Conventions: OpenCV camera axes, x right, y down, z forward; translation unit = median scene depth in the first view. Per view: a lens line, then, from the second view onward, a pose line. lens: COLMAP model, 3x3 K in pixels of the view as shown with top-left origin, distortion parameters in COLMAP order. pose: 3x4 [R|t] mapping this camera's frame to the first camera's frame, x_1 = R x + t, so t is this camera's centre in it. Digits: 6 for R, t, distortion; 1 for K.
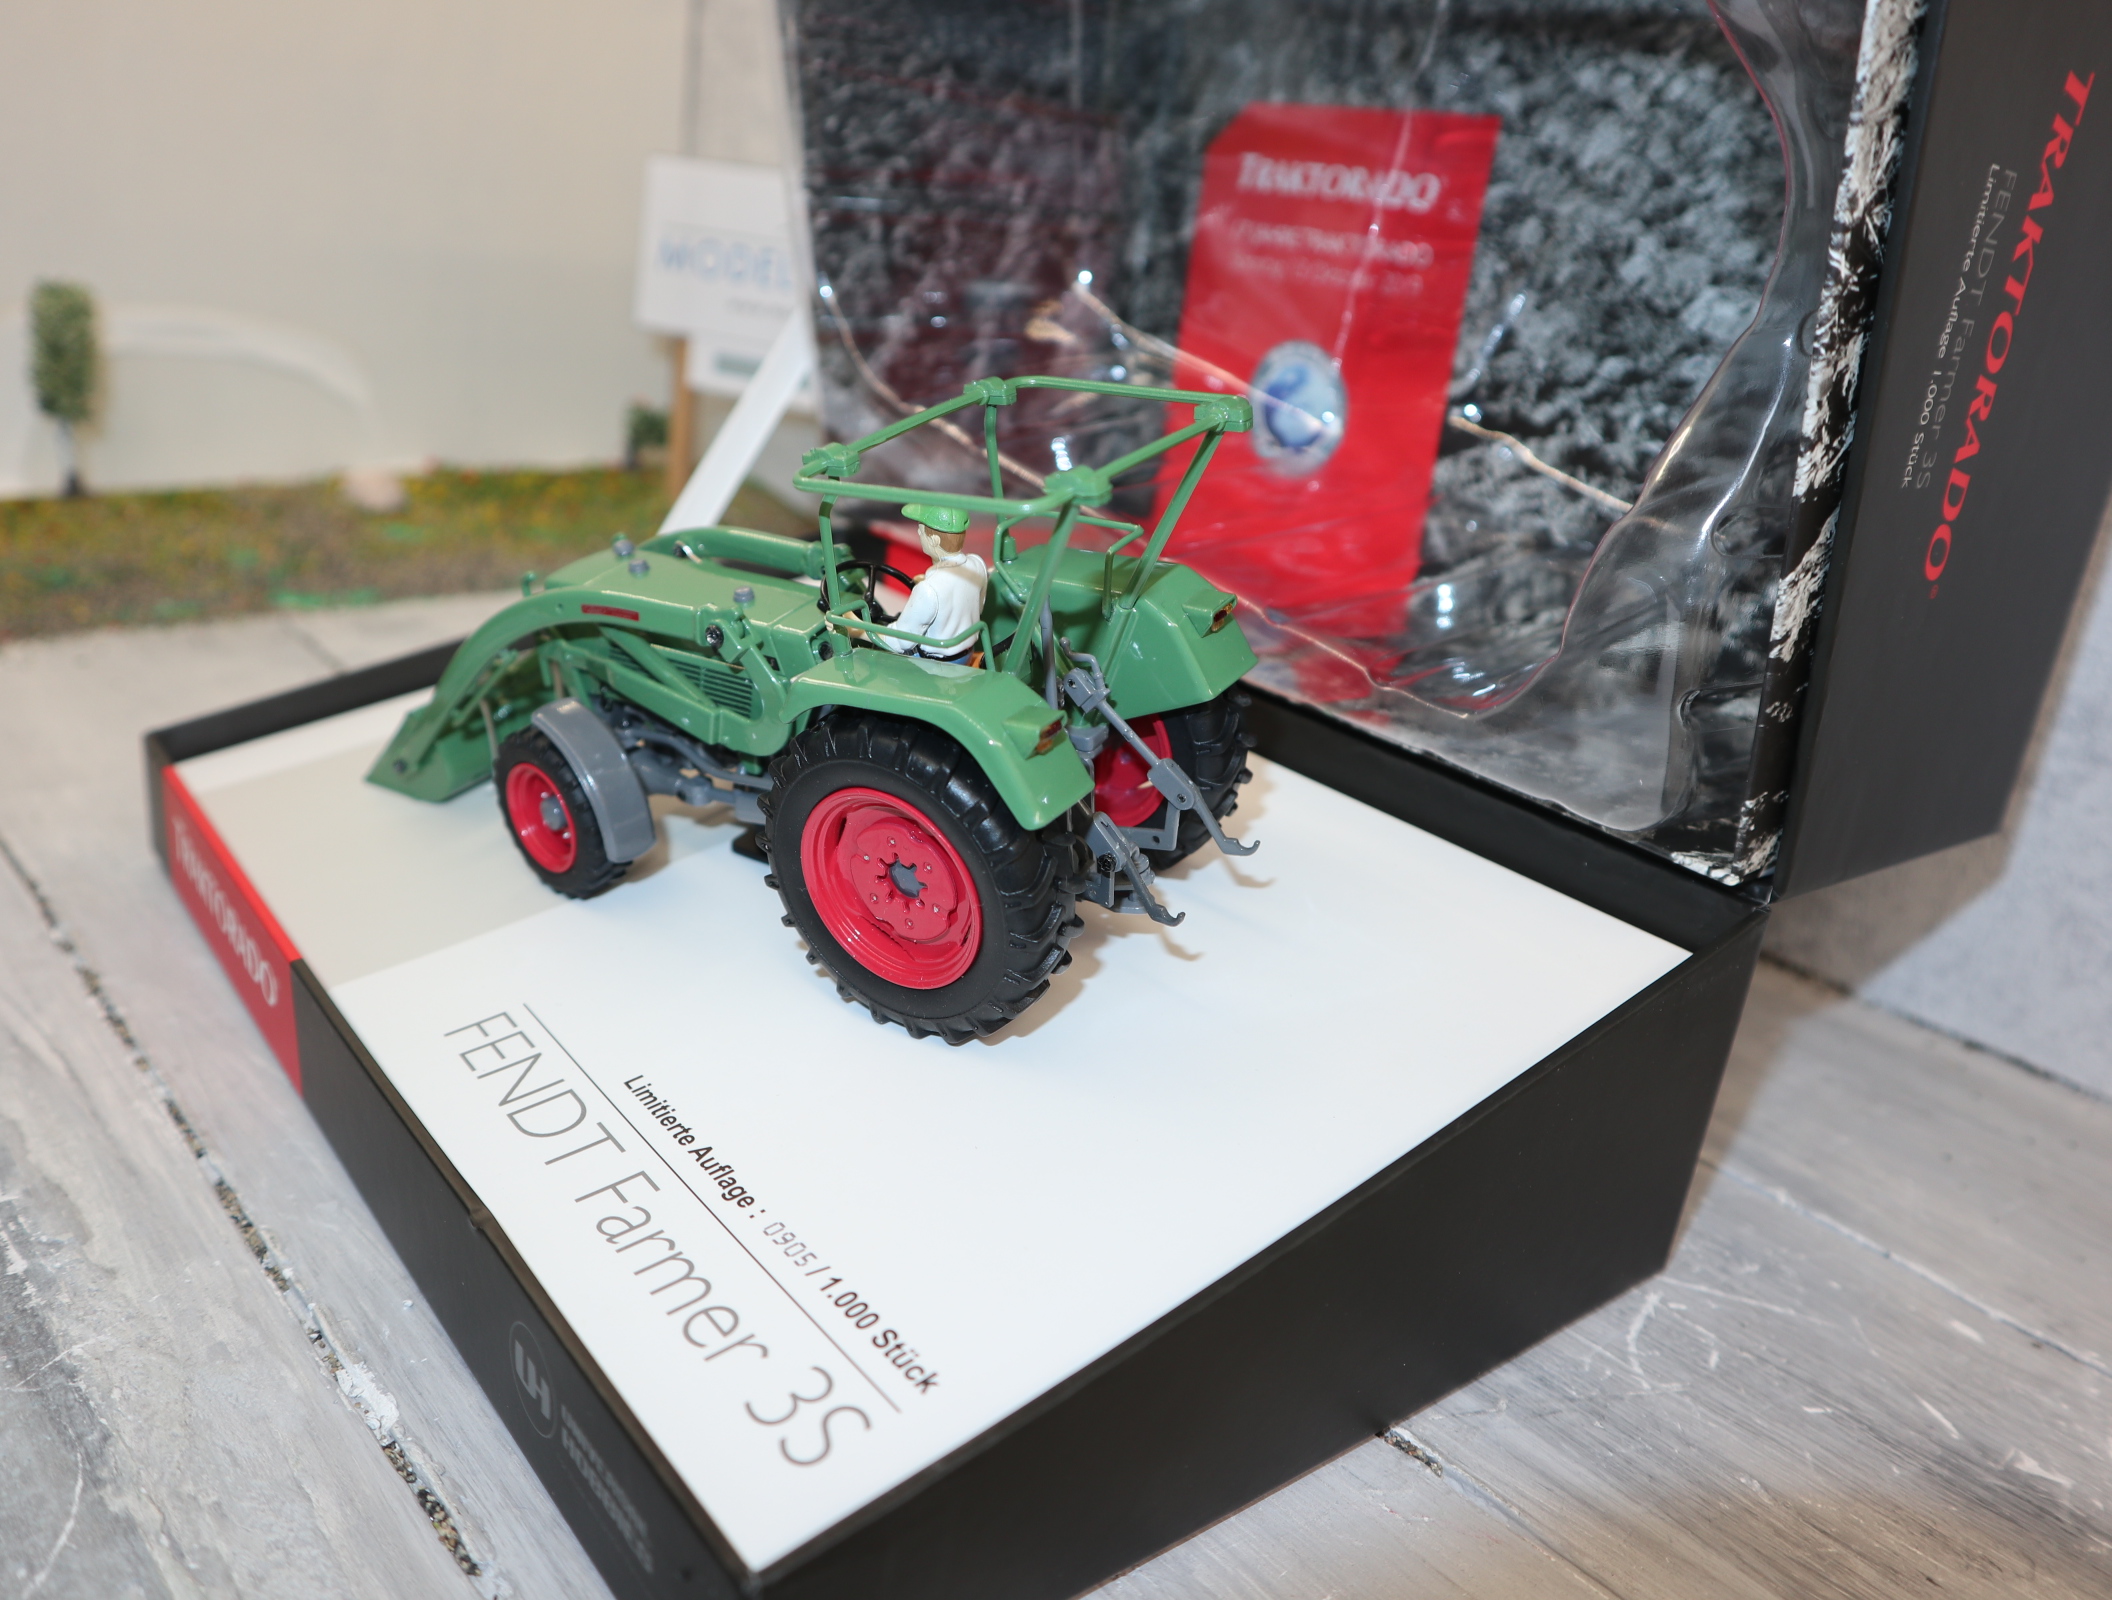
lens RADIAL K [[1648.9, 0, 1051.8], [0, 1648.9, 808.5], [0, 0, 1]] dist [-0.108754, 0.068925]
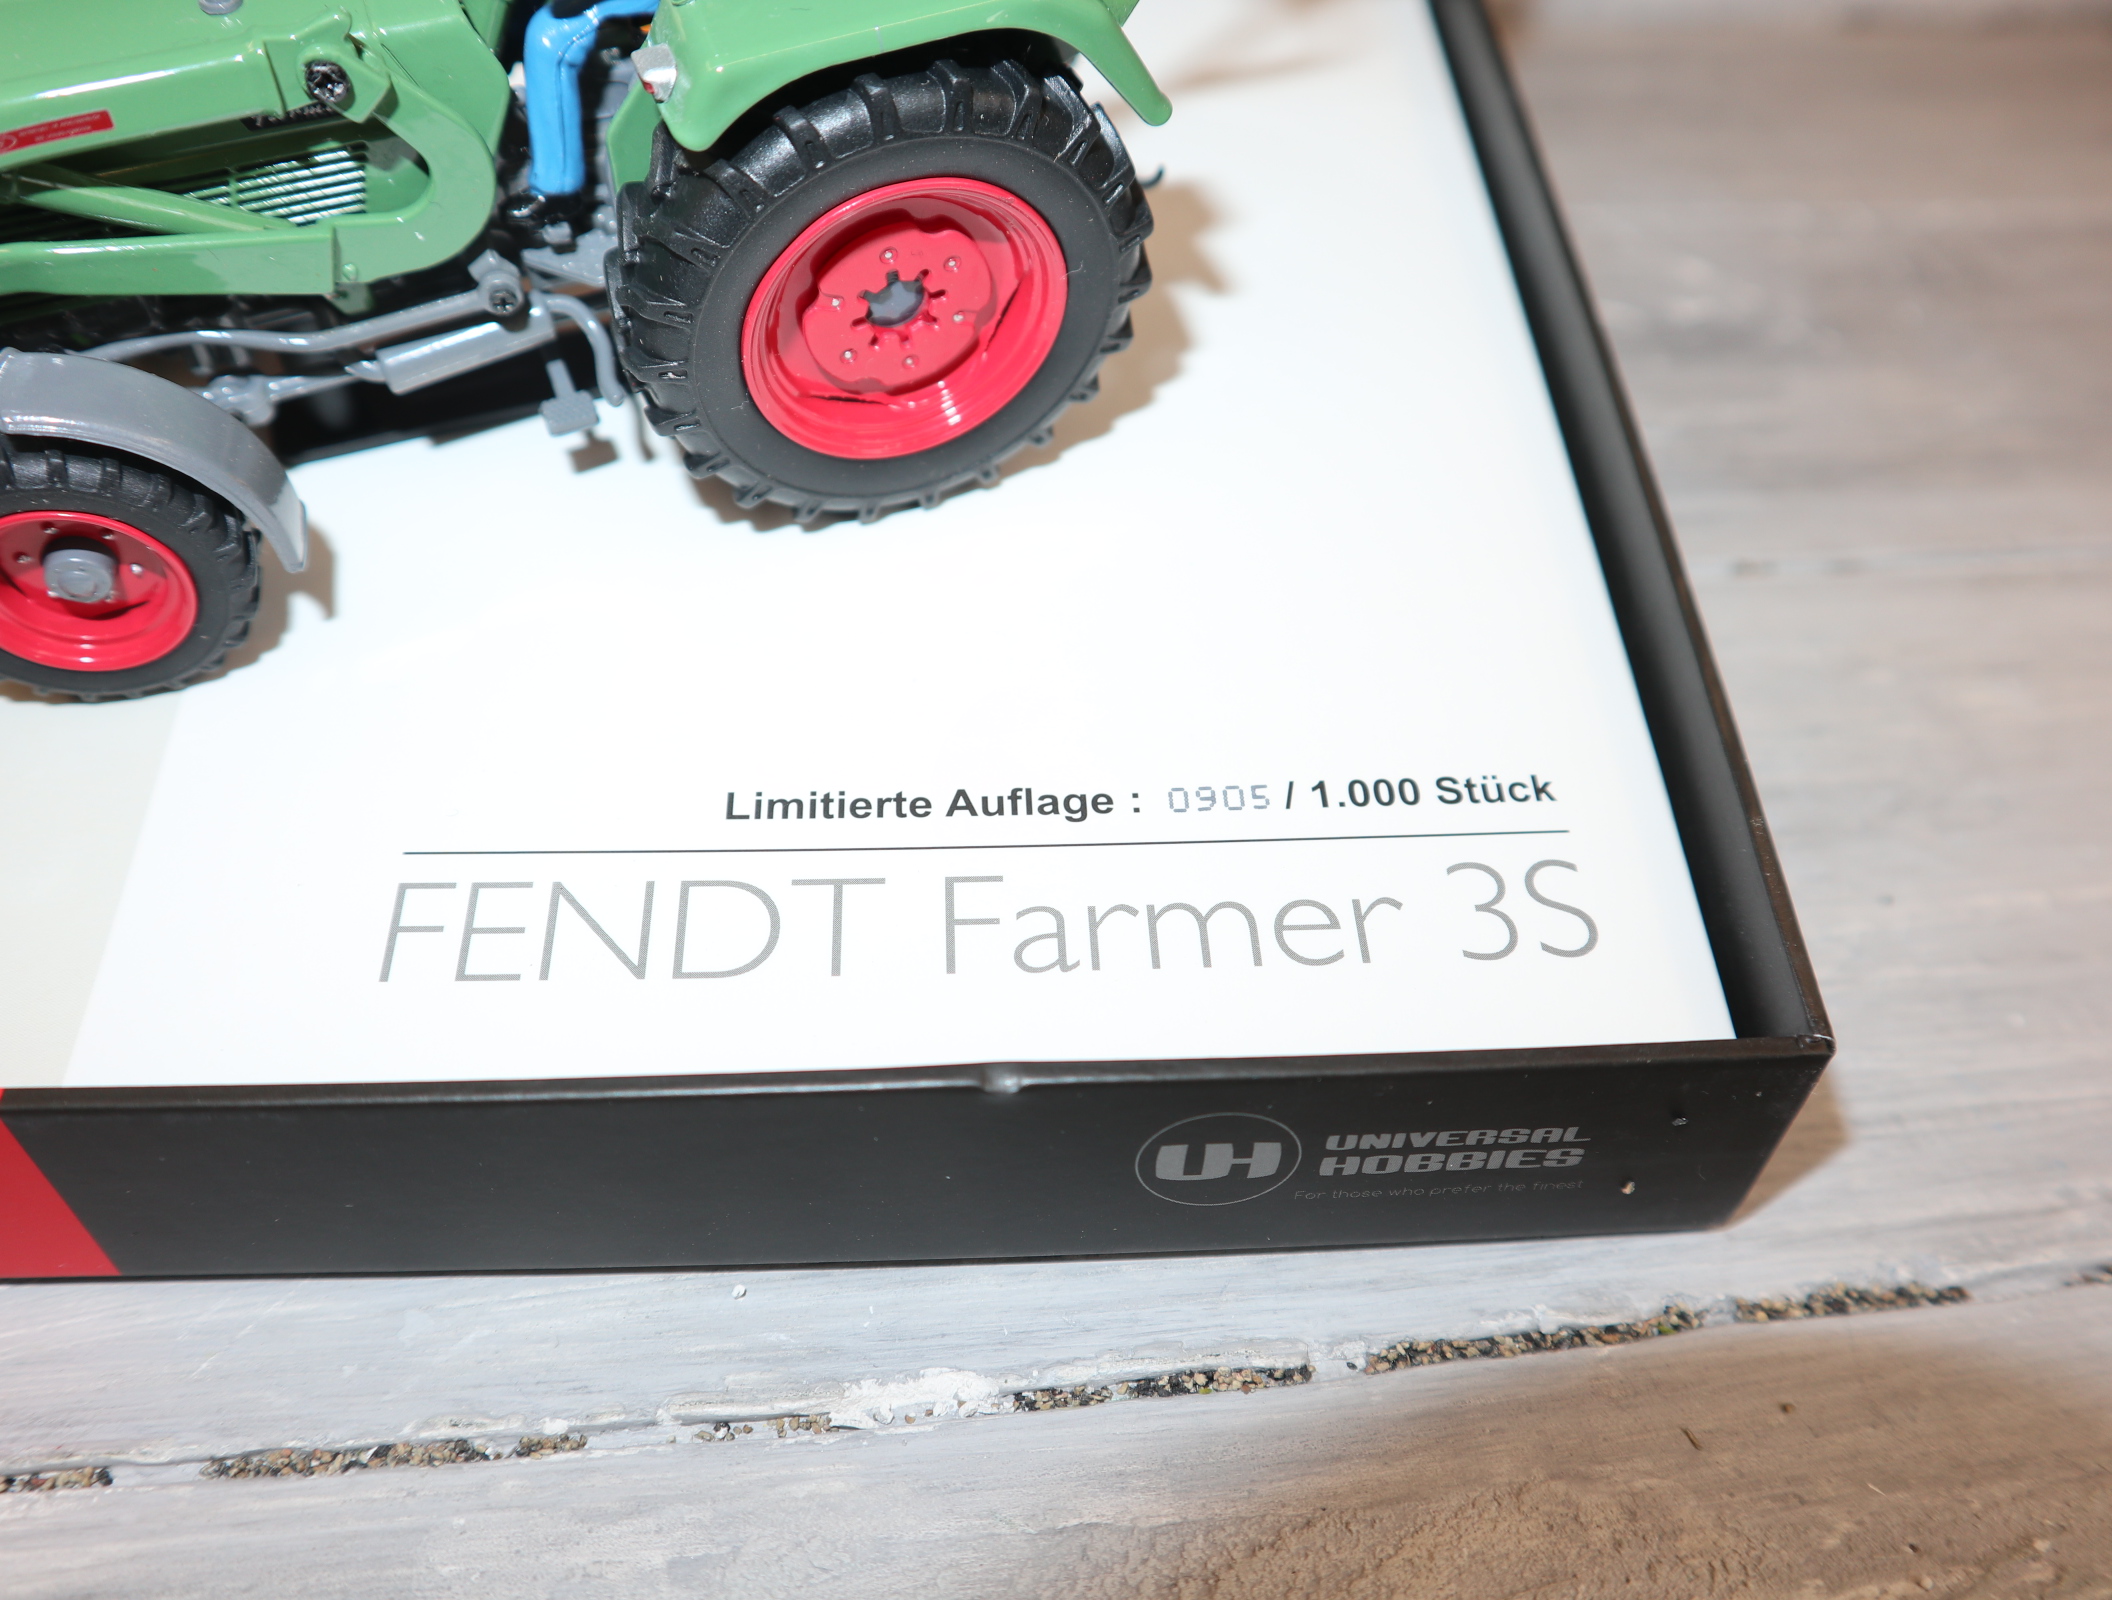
lens RADIAL K [[1648.9, 0, 1068.0], [0, 1648.9, 809.4], [0, 0, 1]] dist [-0.108754, 0.068925]
pose [[0.579294, -0.639085, 0.505954, -0.360474], [0.322508, 0.749764, 0.577791, -0.112445], [-0.748603, -0.171536, 0.640444, 0.357636]]
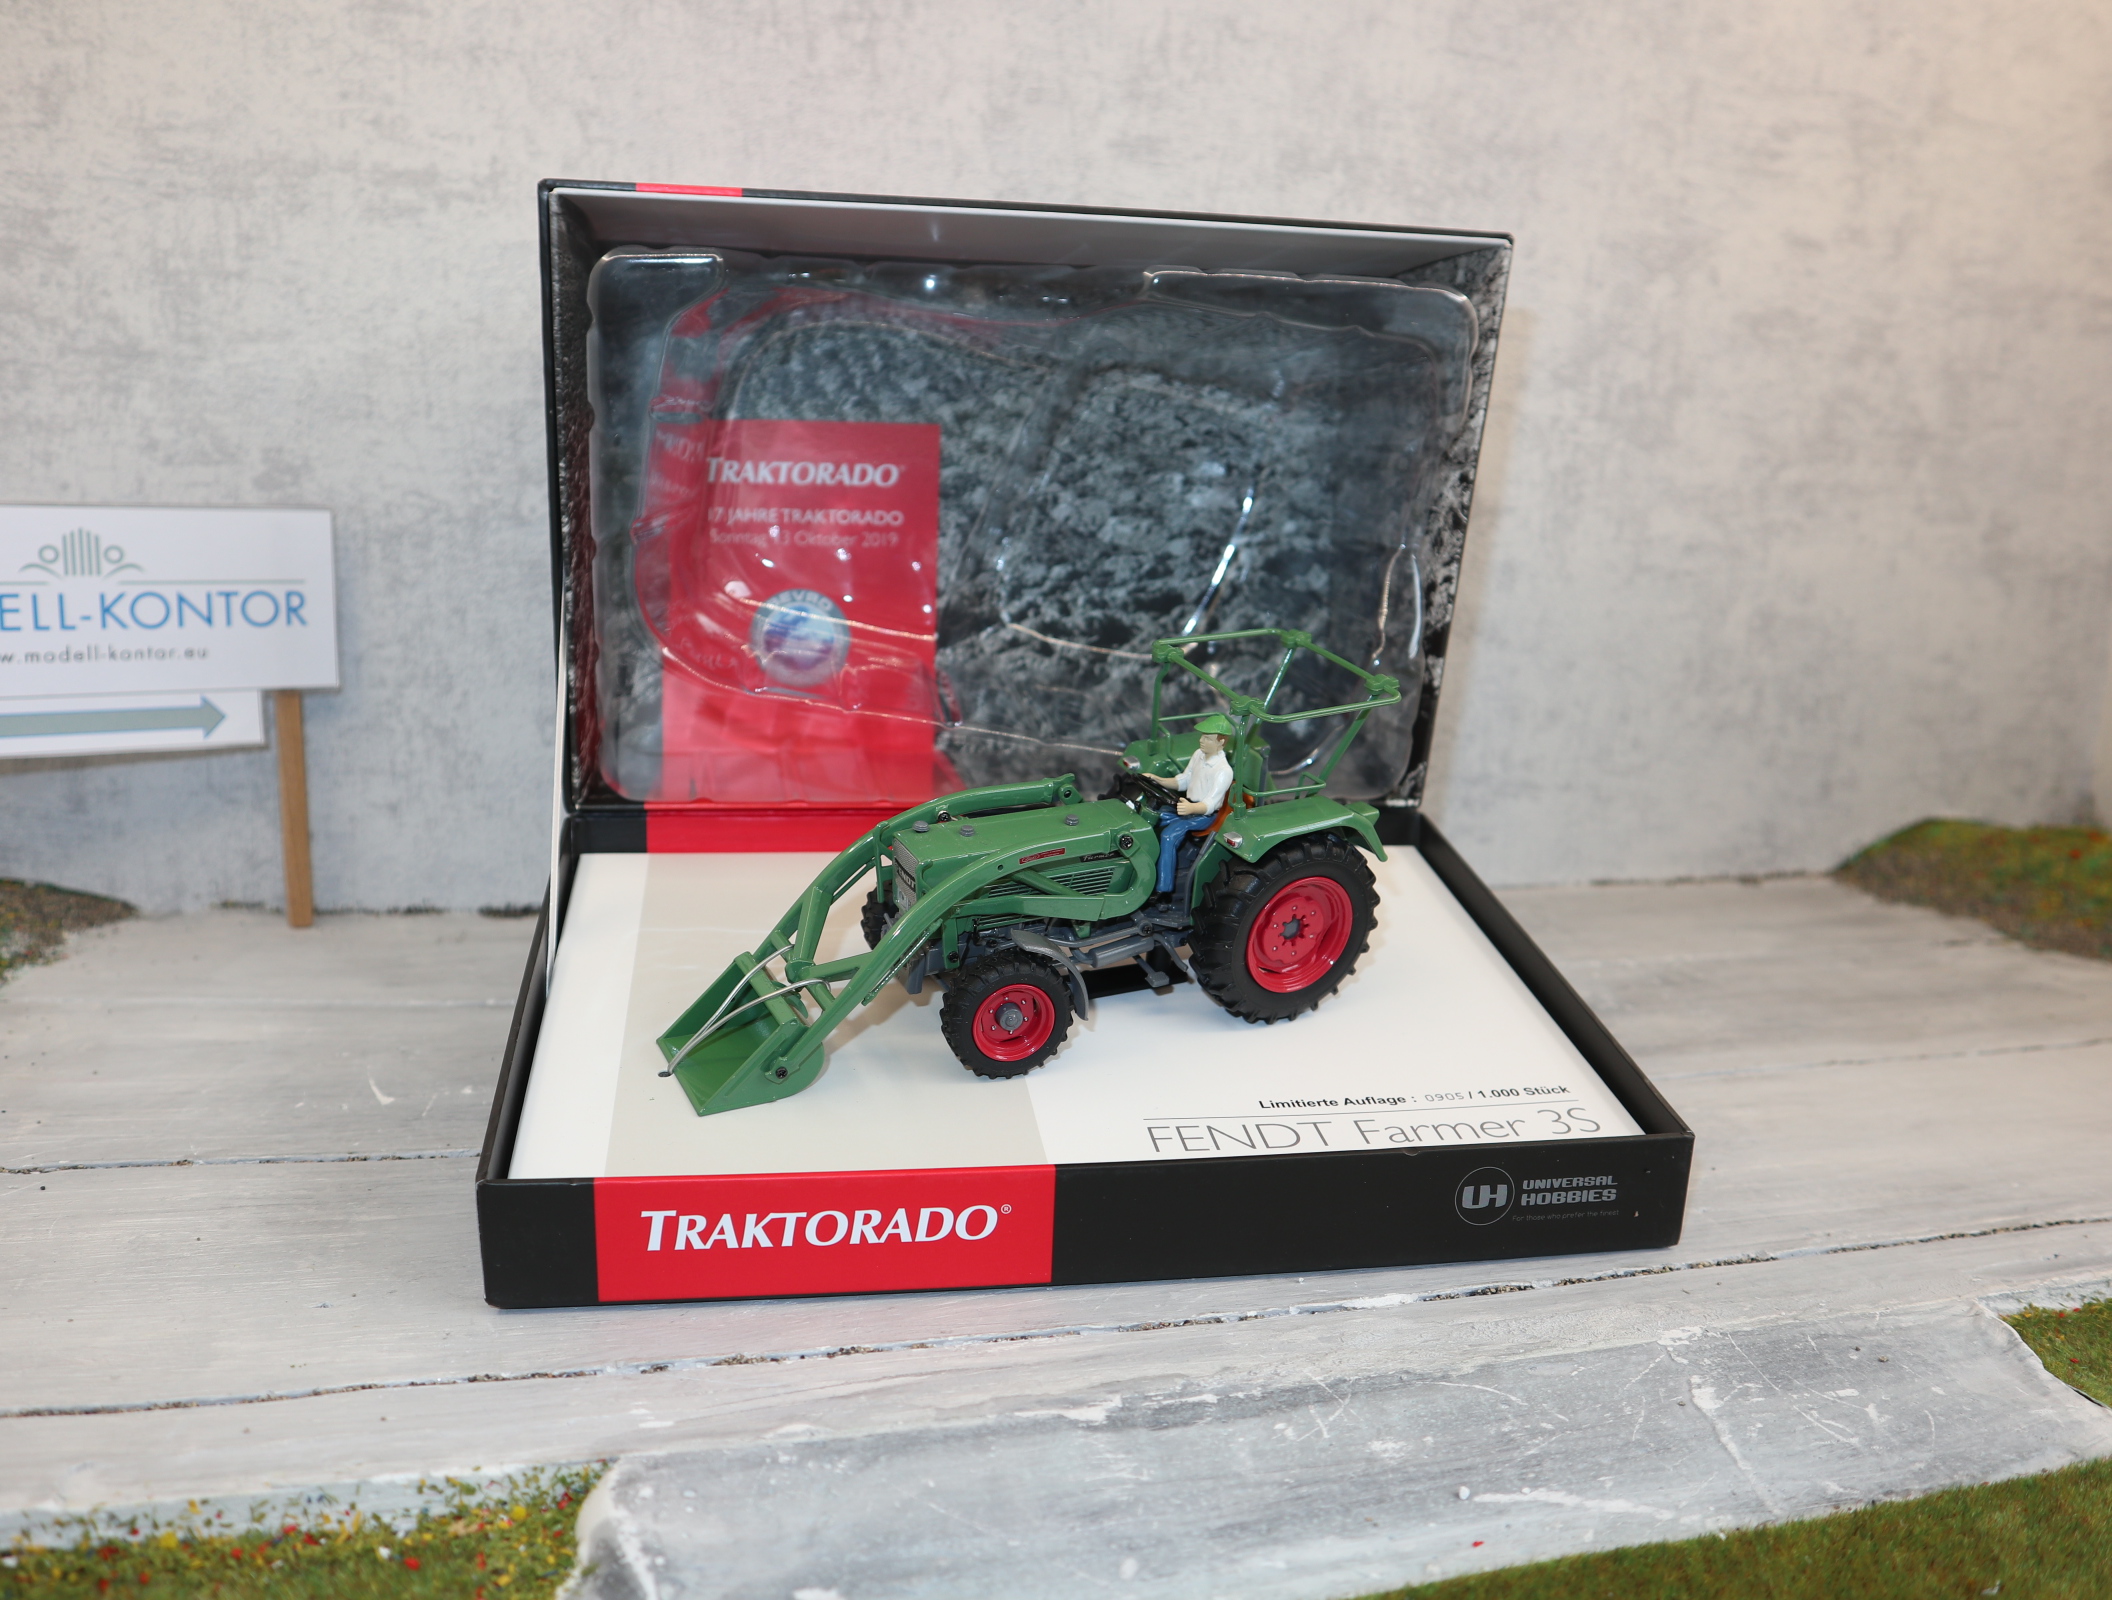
lens RADIAL K [[1648.9, 0, 1055.3], [0, 1648.9, 802.6], [0, 0, 1]] dist [-0.108754, 0.068925]
pose [[0.487663, -0.272394, 0.829449, -1.150294], [0.332069, 0.936543, 0.112329, -0.256013], [-0.807413, 0.220656, 0.547171, 0.159821]]
